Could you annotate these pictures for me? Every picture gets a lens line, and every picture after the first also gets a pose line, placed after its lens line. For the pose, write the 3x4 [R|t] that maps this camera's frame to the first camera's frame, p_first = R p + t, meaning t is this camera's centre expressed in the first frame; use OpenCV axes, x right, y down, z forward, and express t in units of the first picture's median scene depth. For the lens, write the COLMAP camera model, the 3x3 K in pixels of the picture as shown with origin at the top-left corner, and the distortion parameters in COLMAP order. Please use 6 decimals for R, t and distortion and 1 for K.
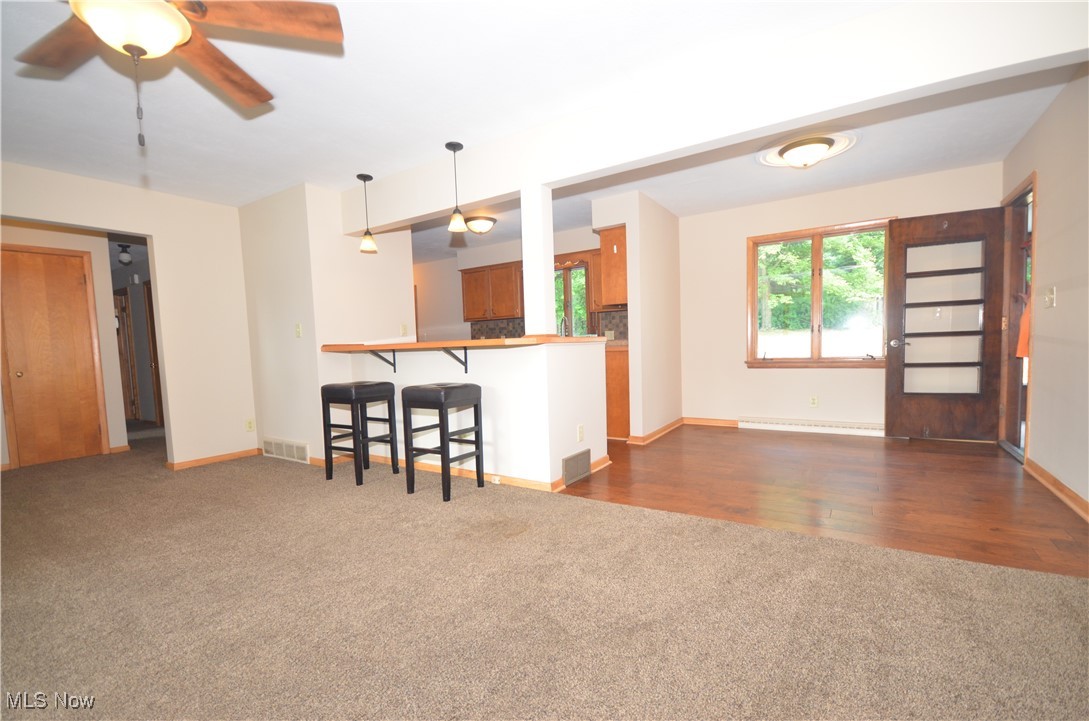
lens RADIAL K [[473.0, 0, 542.0], [0, 473.0, 376.4], [0, 0, 1]] dist [0.001035, -0.005697]
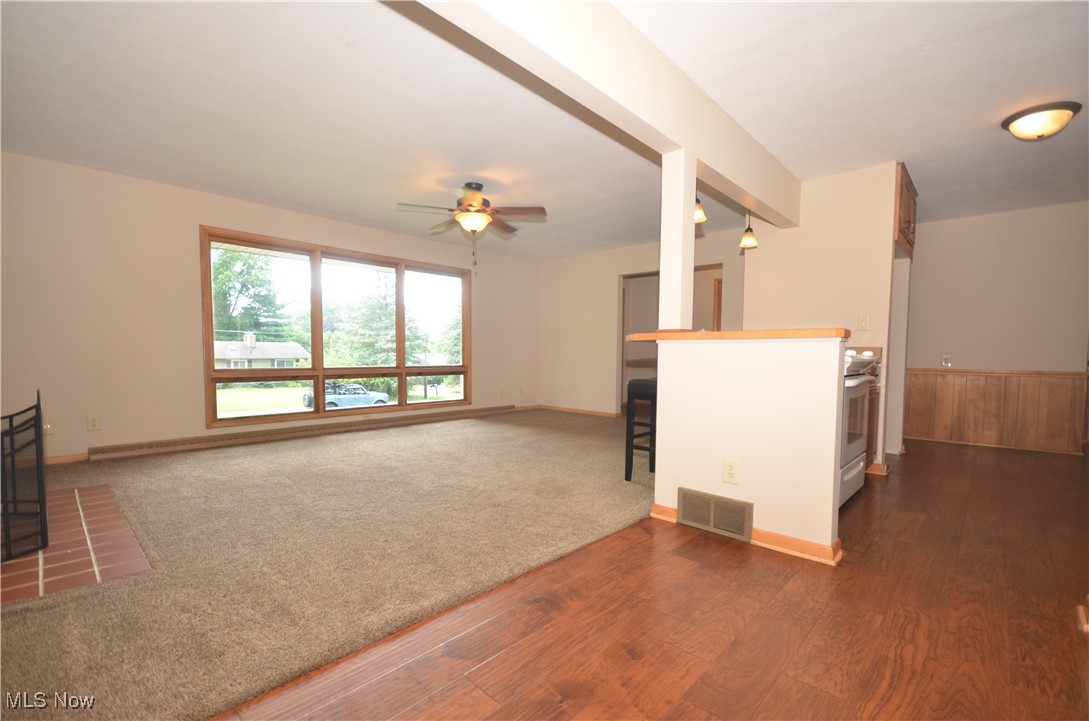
lens RADIAL K [[473.0, 0, 537.3], [0, 473.0, 377.2], [0, 0, 1]] dist [0.001035, -0.005697]
pose [[-0.190476, 0.080384, -0.978395, 0.670339], [-0.065704, 0.993363, 0.094405, -0.052295], [0.979491, 0.082266, -0.183930, 0.710653]]
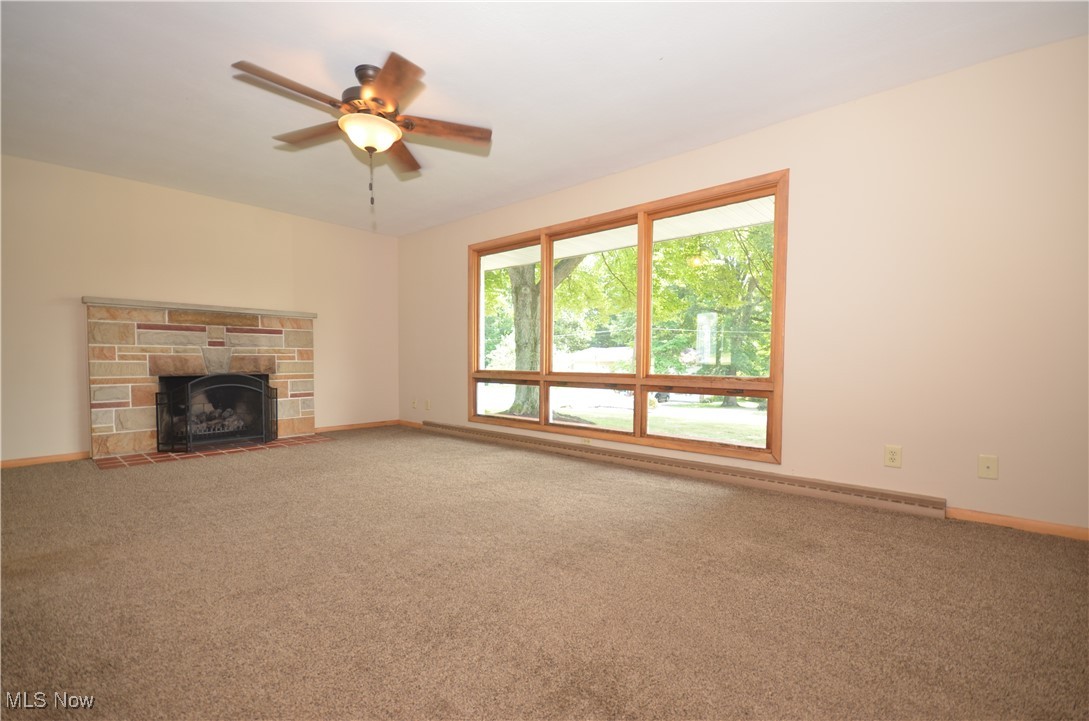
lens RADIAL K [[473.0, 0, 542.0], [0, 473.0, 378.7], [0, 0, 1]] dist [0.001035, -0.005697]
pose [[-0.988216, 0.022947, 0.151335, -0.617145], [0.038704, 0.994030, 0.102012, -0.014842], [-0.148091, 0.106667, -0.983205, 0.969630]]
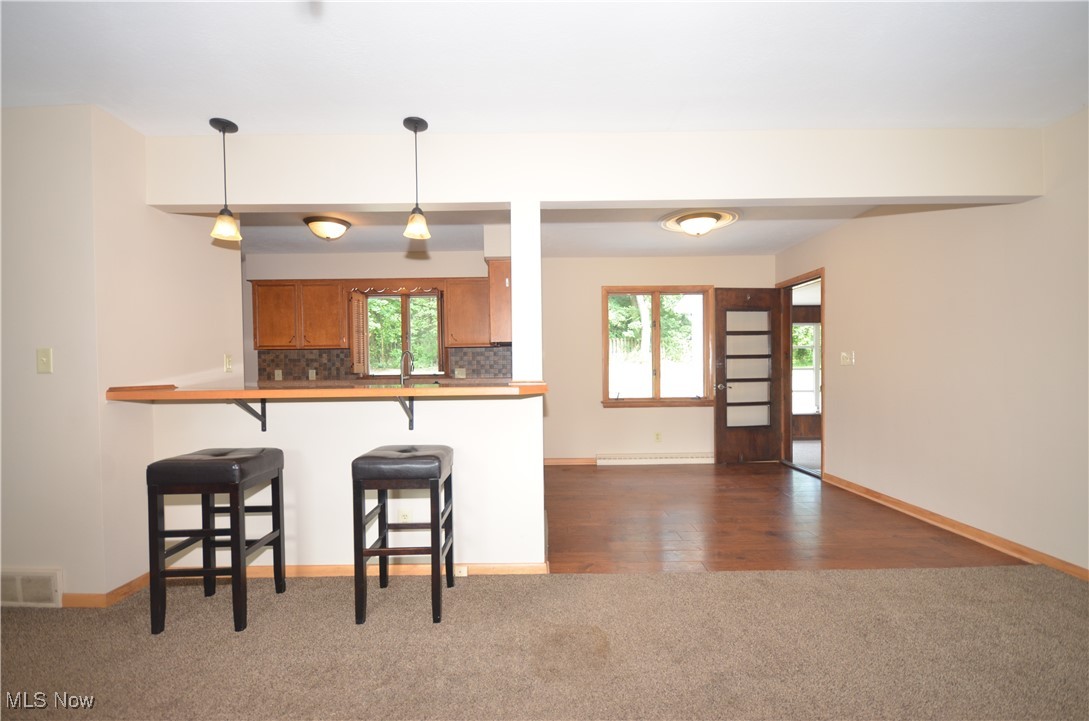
lens RADIAL K [[473.0, 0, 540.4], [0, 473.0, 377.1], [0, 0, 1]] dist [0.001035, -0.005697]
pose [[0.833582, 0.014271, 0.552212, -0.334776], [0.020804, 0.998146, -0.057200, -0.035187], [-0.552004, 0.059169, 0.831739, 0.236351]]
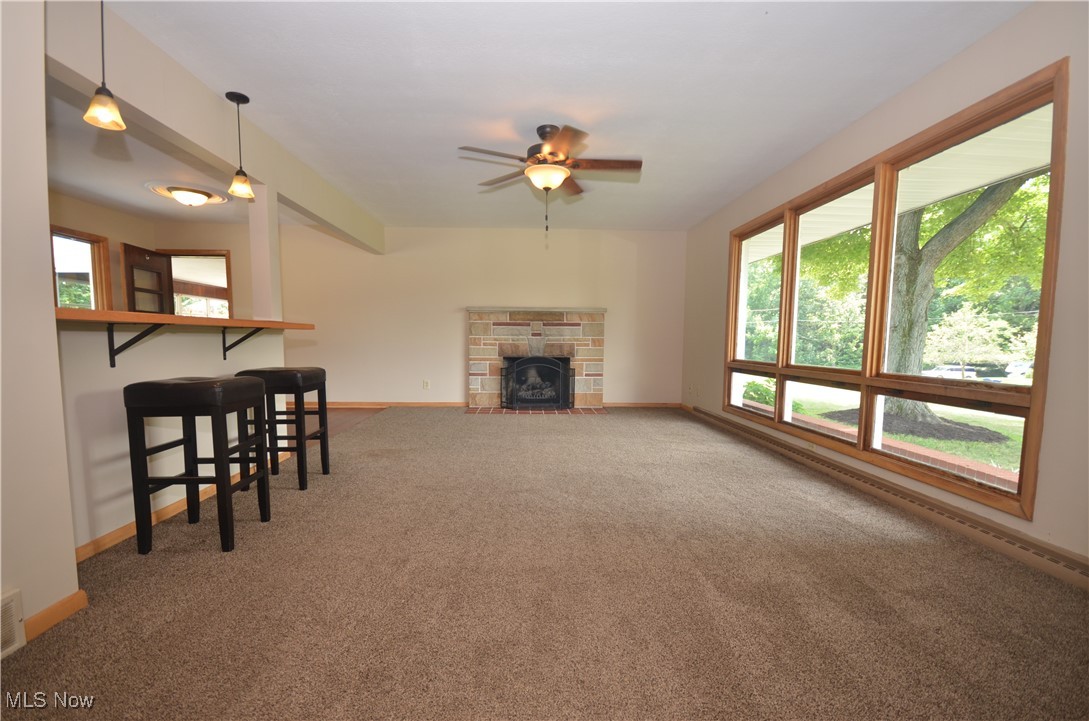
lens RADIAL K [[473.0, 0, 543.0], [0, 473.0, 377.6], [0, 0, 1]] dist [0.001035, -0.005697]
pose [[-0.576415, -0.037064, 0.816316, -0.972153], [0.065533, 0.993657, 0.091390, -0.013110], [-0.814525, 0.106174, -0.570330, 0.862590]]
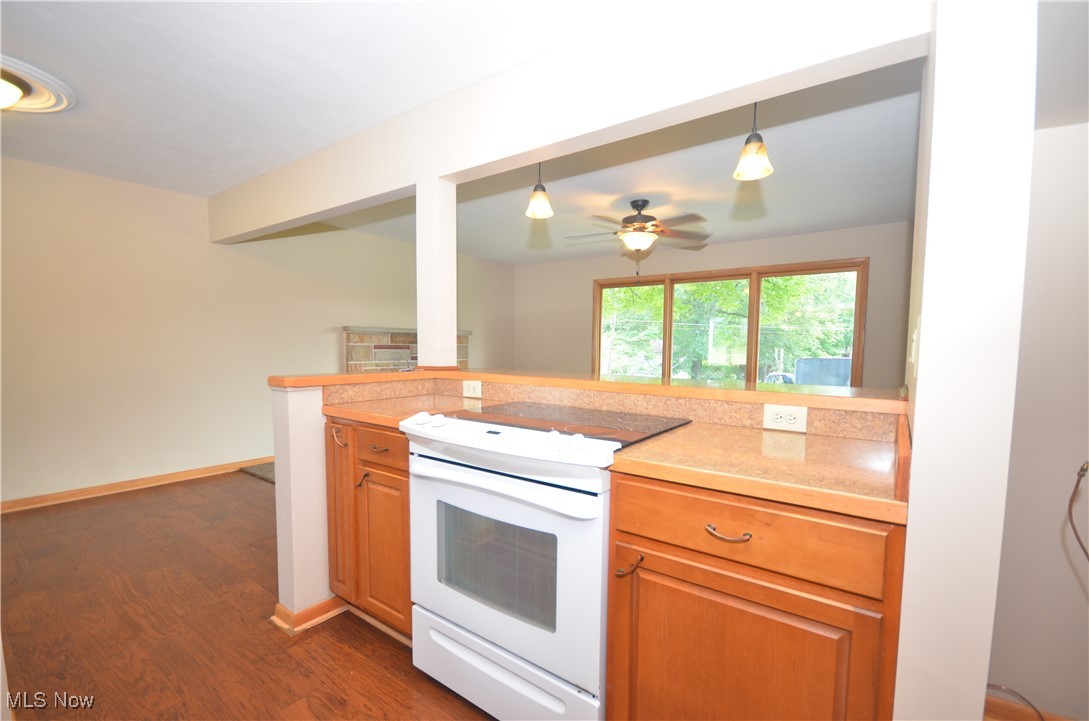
lens RADIAL K [[473.0, 0, 543.6], [0, 473.0, 357.3], [0, 0, 1]] dist [0.001035, -0.005697]
pose [[-0.997928, 0.025265, 0.059166, -0.169013], [0.030481, 0.995566, 0.088994, -0.129629], [-0.056655, 0.090613, -0.994273, 1.377621]]
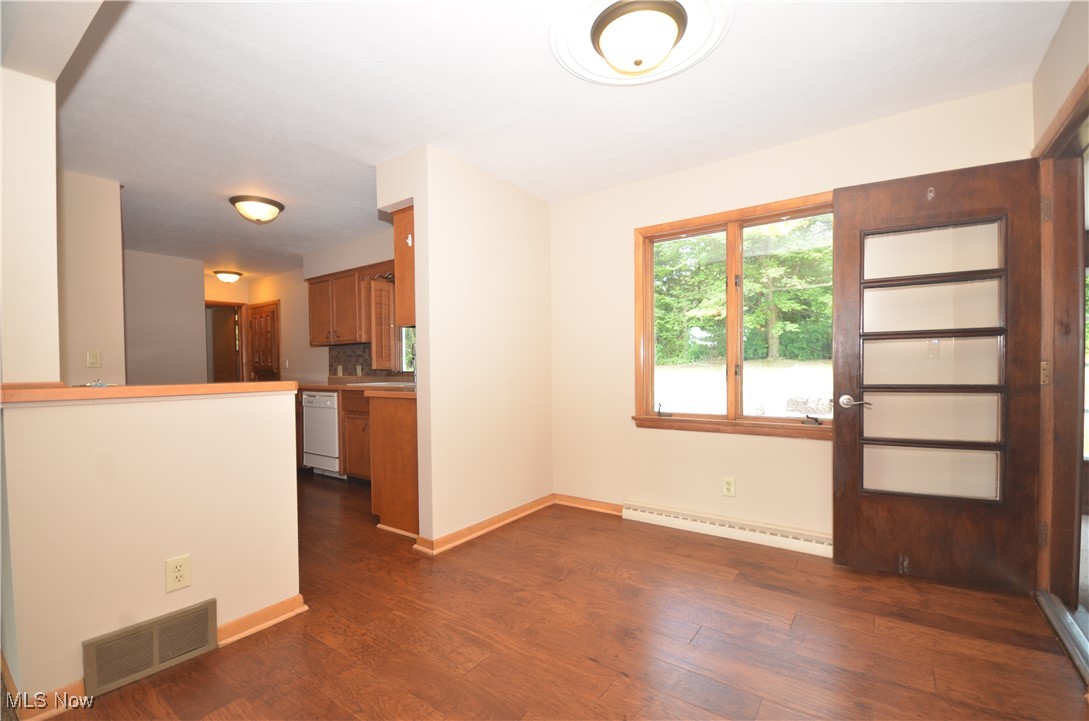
lens RADIAL K [[473.0, 0, 543.4], [0, 473.0, 376.1], [0, 0, 1]] dist [0.001035, -0.005697]
pose [[0.998891, 0.022849, -0.041171, 0.412419], [-0.024878, 0.998467, -0.049454, -0.064480], [0.039978, 0.050423, 0.997928, 0.421714]]
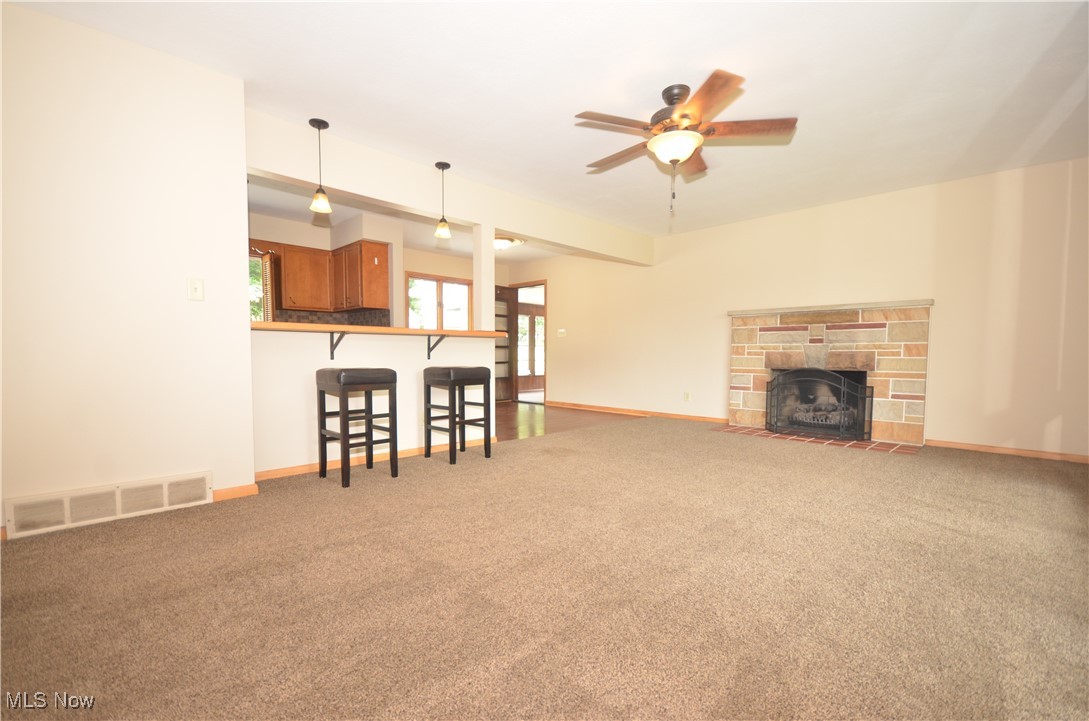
lens RADIAL K [[473.0, 0, 541.9], [0, 473.0, 380.8], [0, 0, 1]] dist [0.001035, -0.005697]
pose [[0.204511, -0.020932, 0.978641, -1.017312], [0.053079, 0.998538, 0.010265, 0.038802], [-0.977424, 0.049845, 0.205322, 0.428688]]
